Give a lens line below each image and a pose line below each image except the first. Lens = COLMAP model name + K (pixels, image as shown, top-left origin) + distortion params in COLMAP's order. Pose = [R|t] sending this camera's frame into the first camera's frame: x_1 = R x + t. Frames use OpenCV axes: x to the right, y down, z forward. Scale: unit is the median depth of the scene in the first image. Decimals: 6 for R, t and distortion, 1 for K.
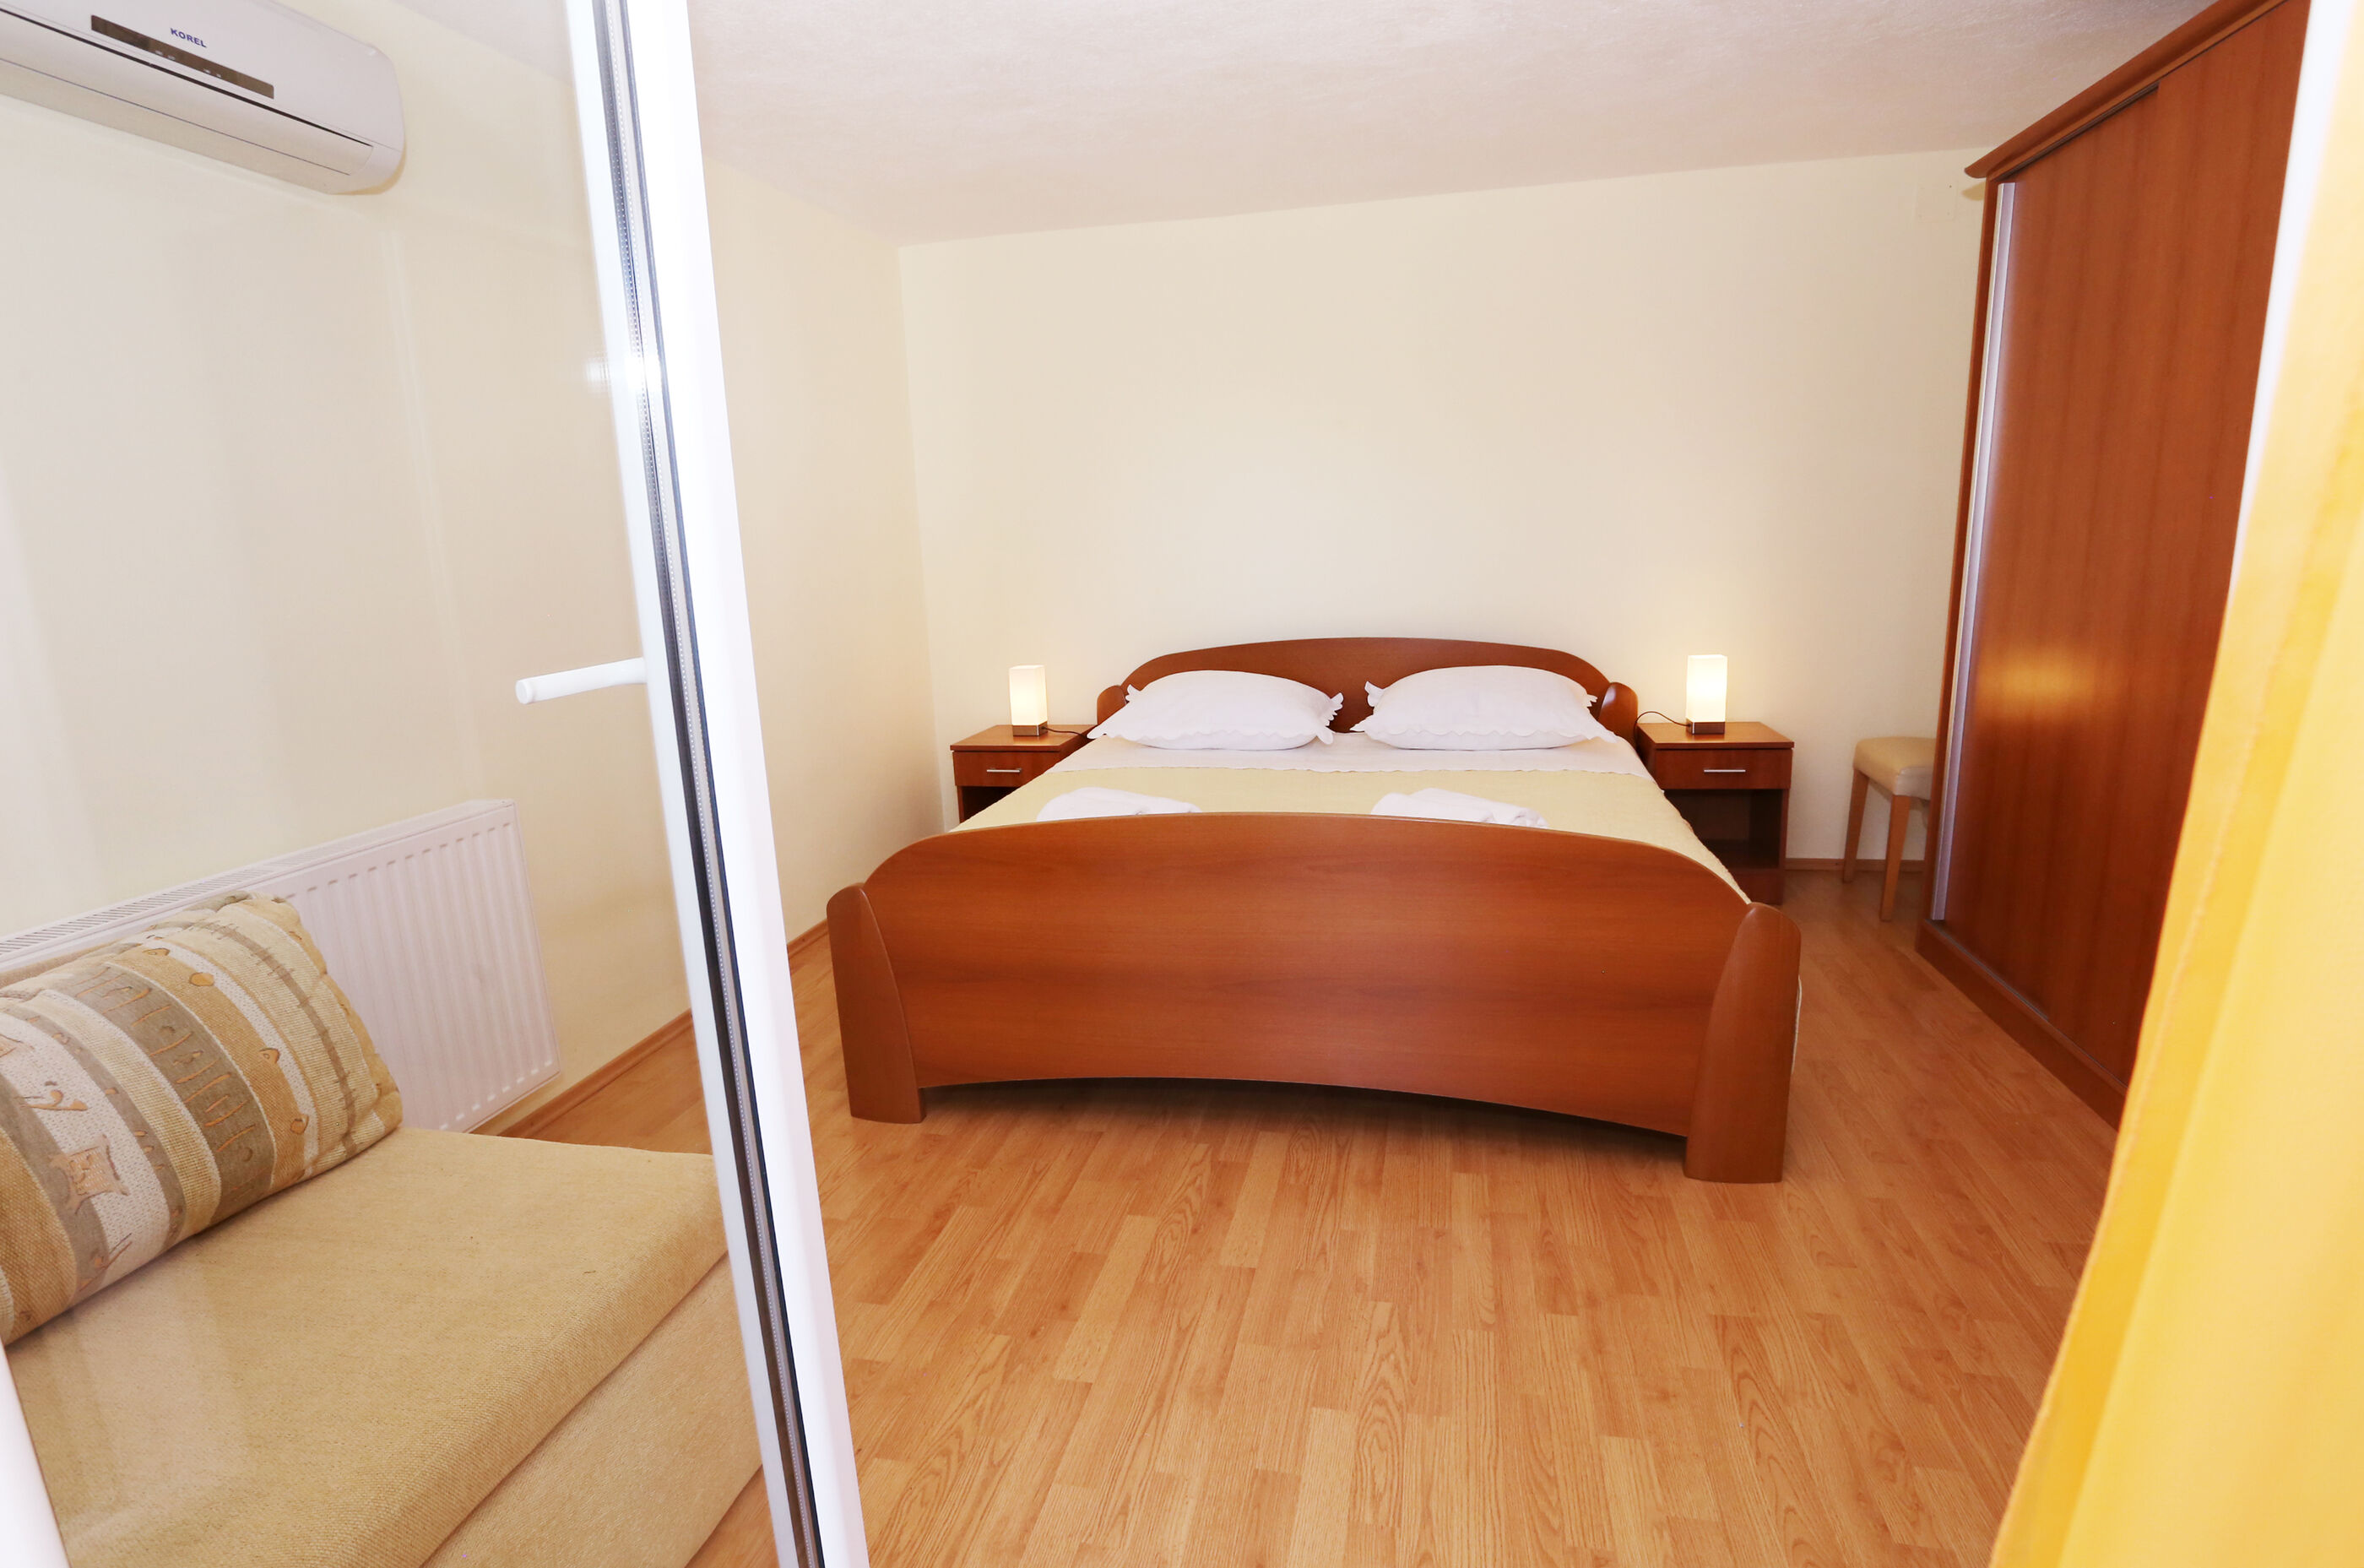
lens RADIAL K [[1154.6, 0, 1185.1], [0, 1154.6, 807.0], [0, 0, 1]] dist [-0.068529, 0.020005]
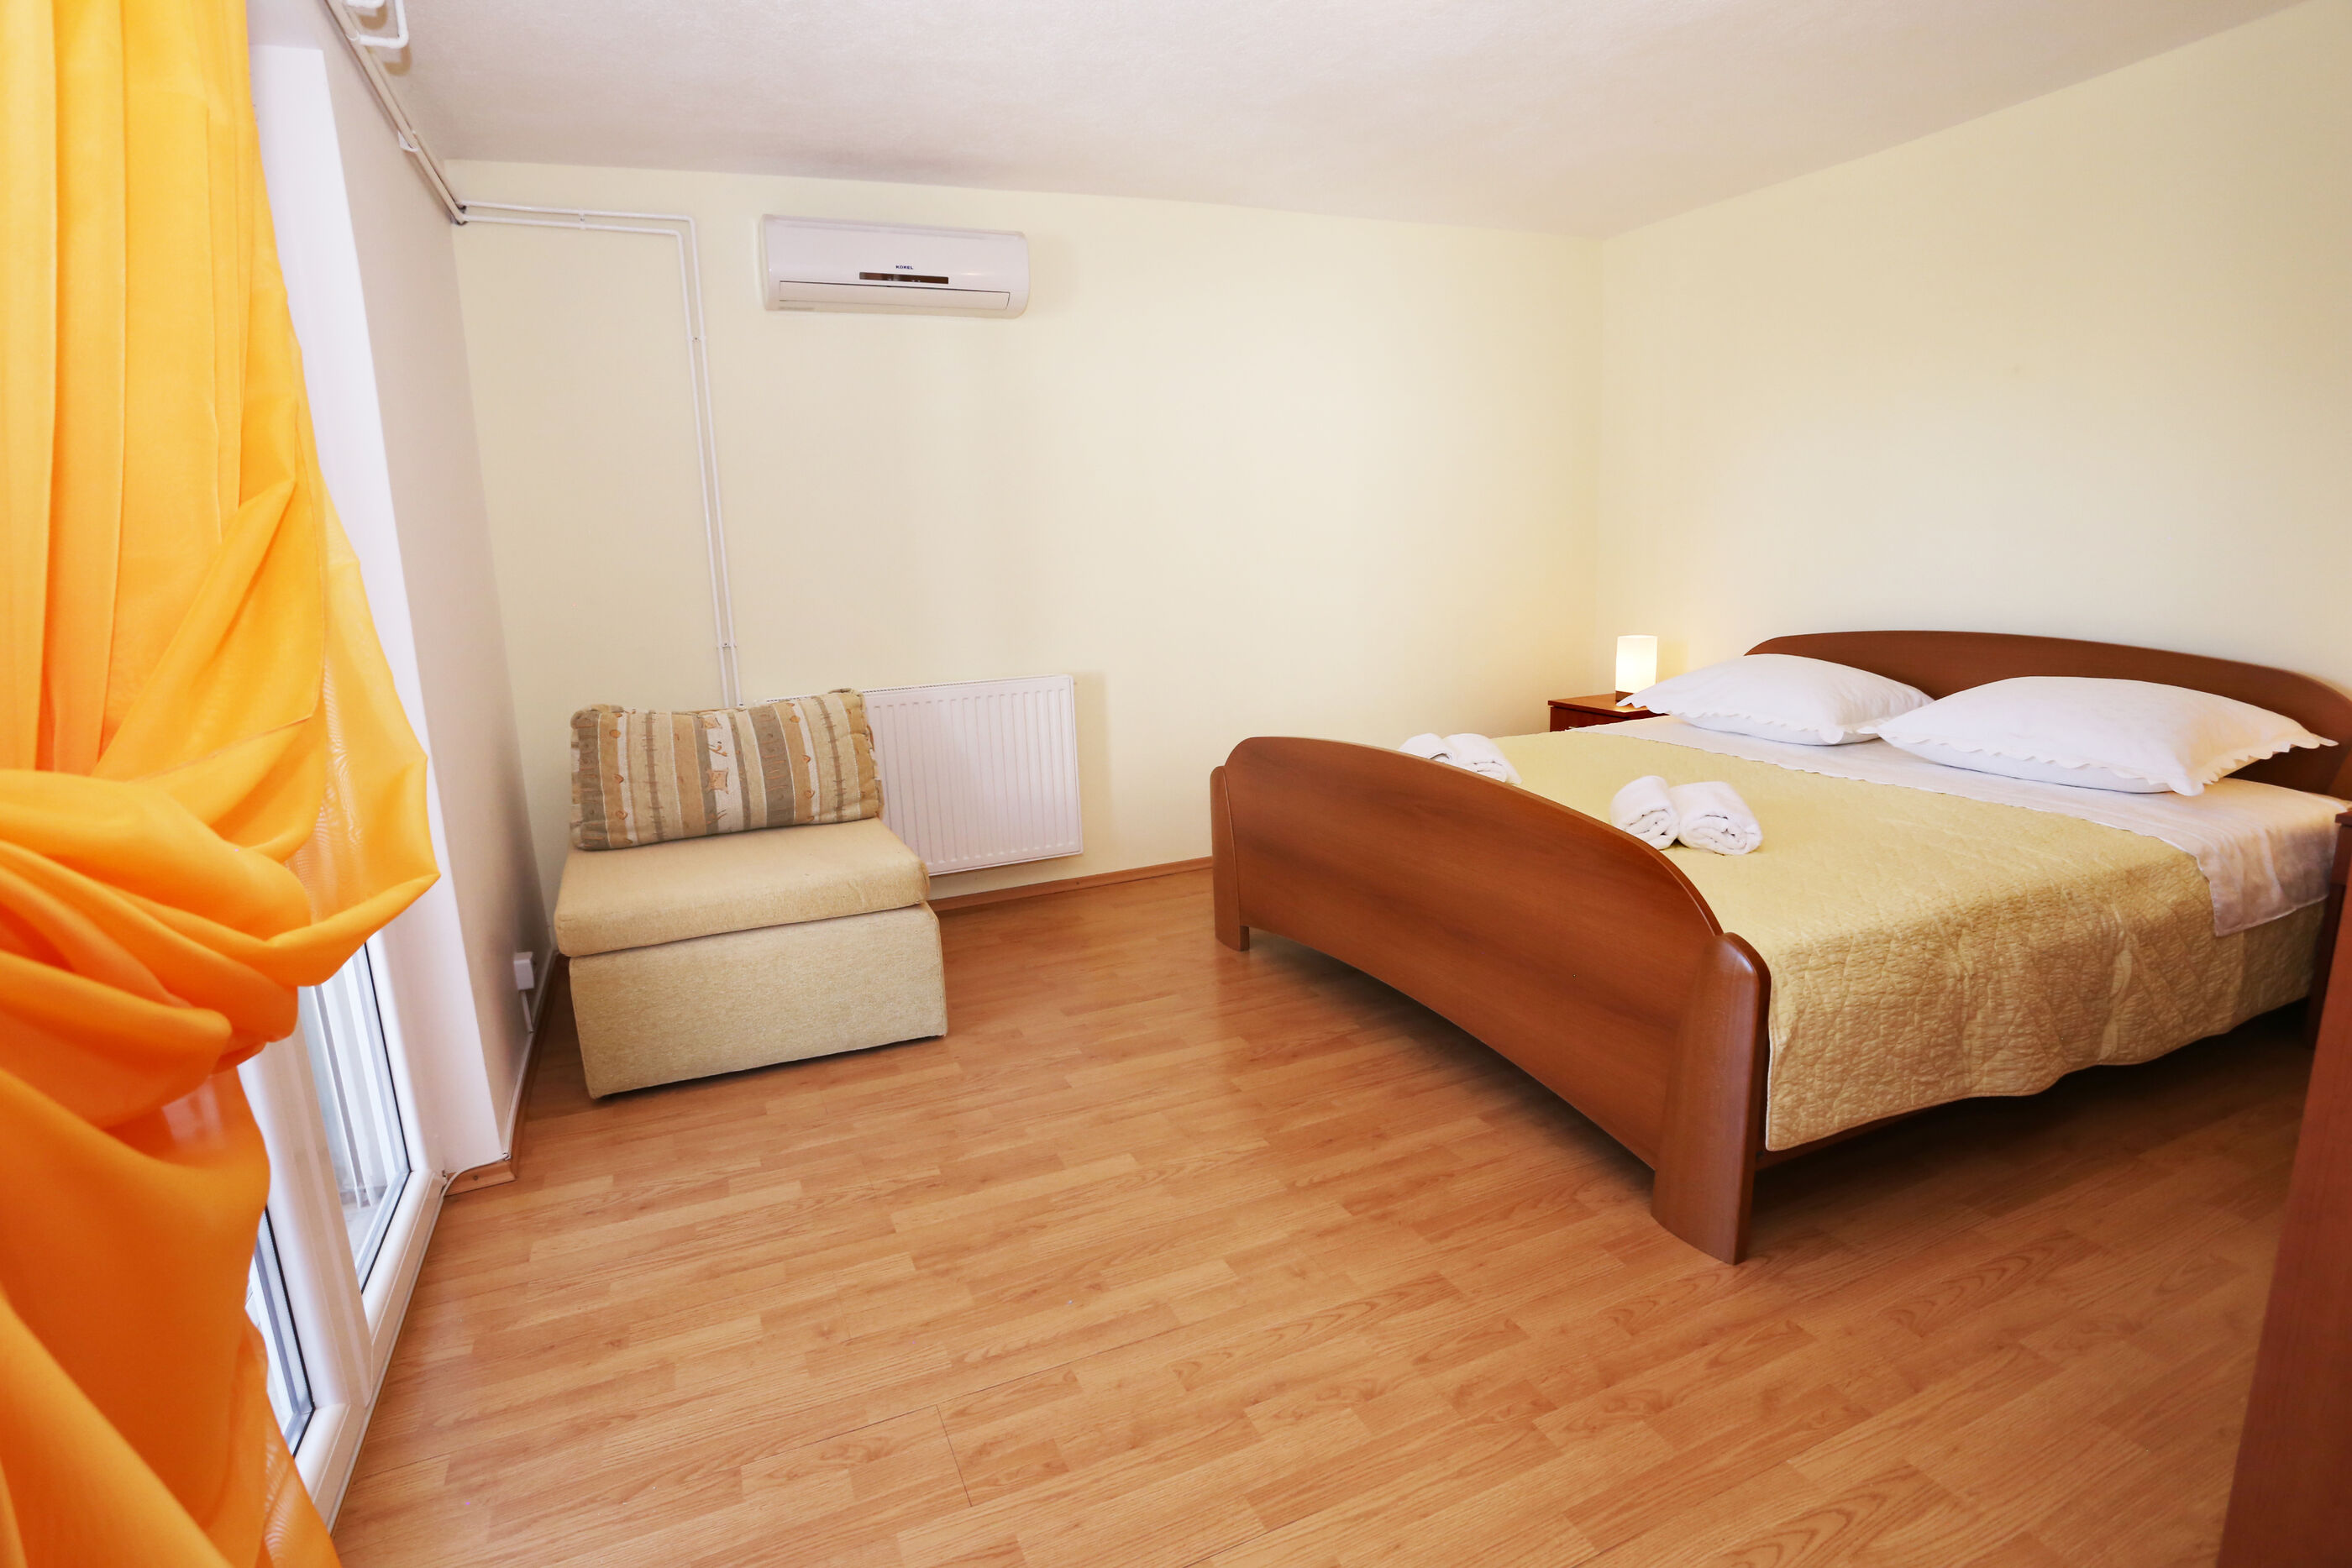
lens RADIAL K [[1138.5, 0, 1167.0], [0, 1138.5, 796.9], [0, 0, 1]] dist [-0.082241, 0.033516]
pose [[0.600559, 0.183817, -0.778165, 1.058177], [-0.164368, 0.980813, 0.104833, -0.039817], [0.782504, 0.064946, 0.619249, 0.153022]]
